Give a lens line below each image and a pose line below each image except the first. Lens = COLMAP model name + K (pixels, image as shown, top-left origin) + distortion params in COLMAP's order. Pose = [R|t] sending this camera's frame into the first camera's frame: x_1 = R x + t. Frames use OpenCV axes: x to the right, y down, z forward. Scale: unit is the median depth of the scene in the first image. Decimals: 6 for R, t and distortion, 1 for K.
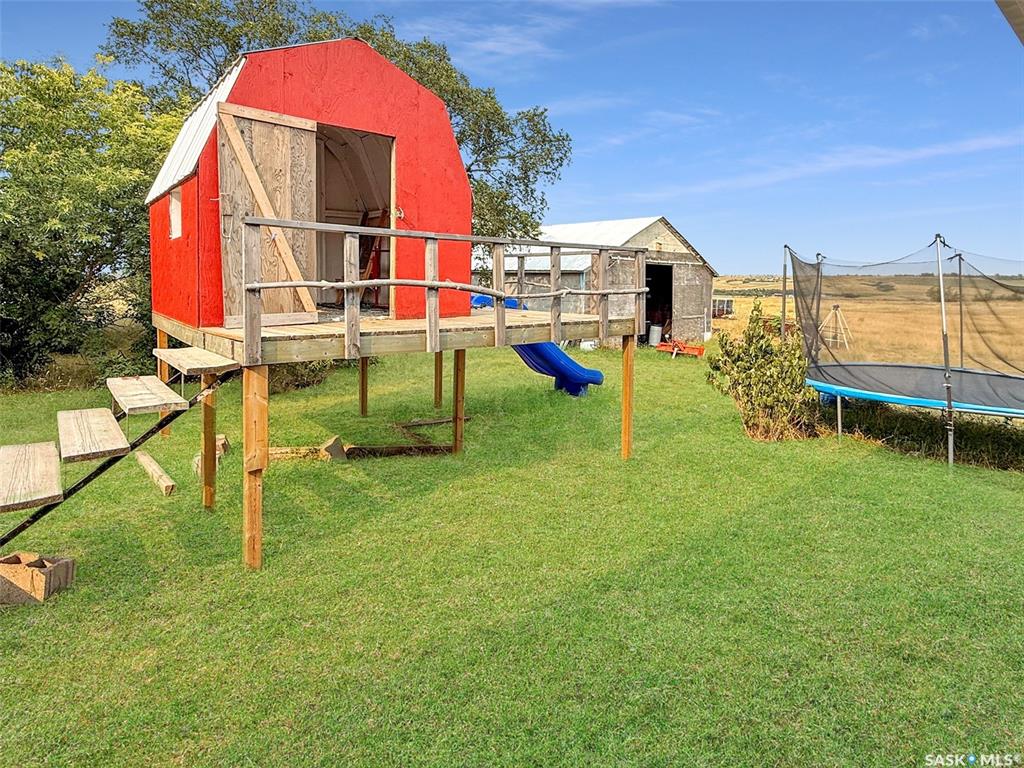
lens RADIAL K [[558.1, 0, 511.7], [0, 558.1, 324.7], [0, 0, 1]] dist [-0.001563, -0.000258]
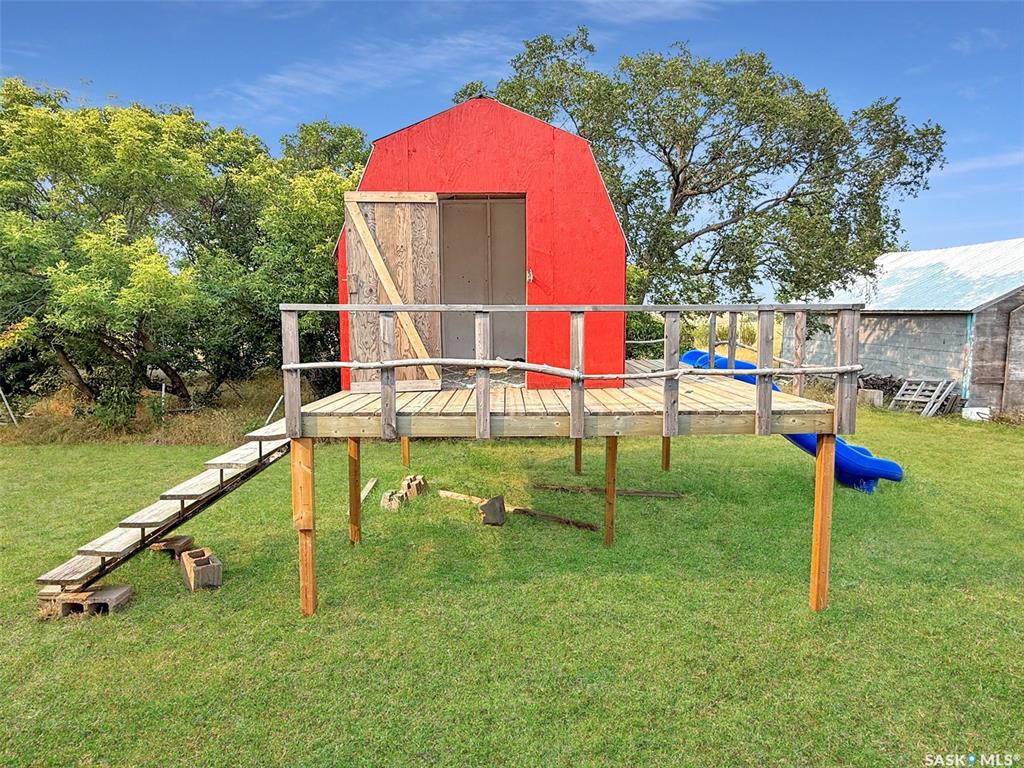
lens RADIAL K [[544.8, 0, 512.0], [0, 544.8, 384.0], [0, 0, 1]] dist [-0.000445, -0.001086]
pose [[0.786286, 0.063473, -0.614594, 0.385708], [-0.036733, 0.997752, 0.056048, -0.078995], [0.616770, -0.021494, 0.786850, 0.300931]]
